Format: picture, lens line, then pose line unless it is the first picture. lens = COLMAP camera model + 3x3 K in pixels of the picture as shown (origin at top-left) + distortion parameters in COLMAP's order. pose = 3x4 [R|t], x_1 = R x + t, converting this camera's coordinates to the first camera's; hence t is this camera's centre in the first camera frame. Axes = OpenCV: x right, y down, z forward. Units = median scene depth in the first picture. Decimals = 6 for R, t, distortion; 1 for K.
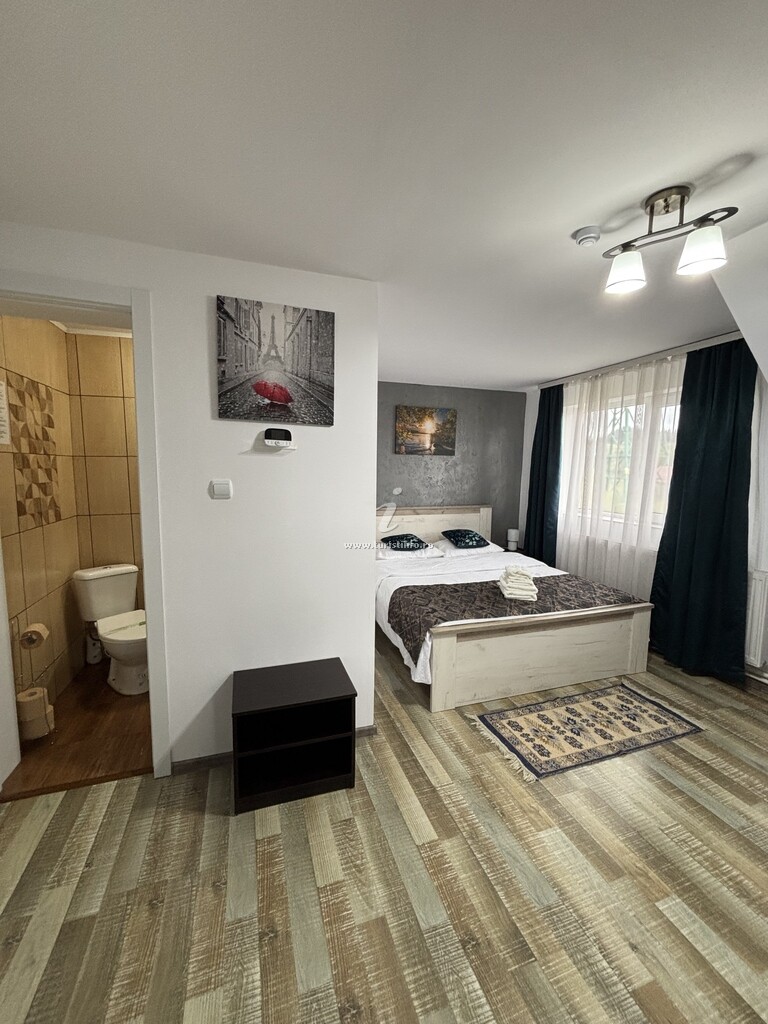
lens RADIAL K [[408.9, 0, 384.0], [0, 408.9, 512.0], [0, 0, 1]] dist [0.001491, -0.000080]
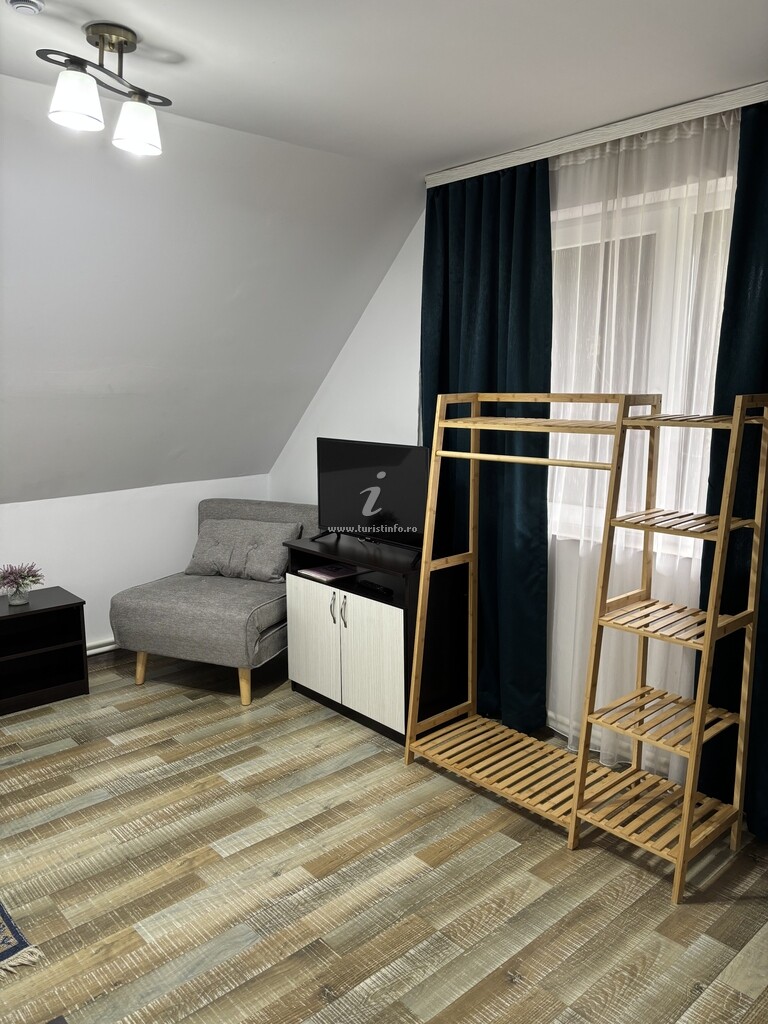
lens RADIAL K [[779.3, 0, 384.0], [0, 779.3, 512.0], [0, 0, 1]] dist [0.037050, -0.000674]
pose [[-0.380455, -0.170174, 0.909008, -0.991136], [0.108498, 0.967923, 0.226613, -0.169614], [-0.918413, 0.184841, -0.349788, 1.182240]]
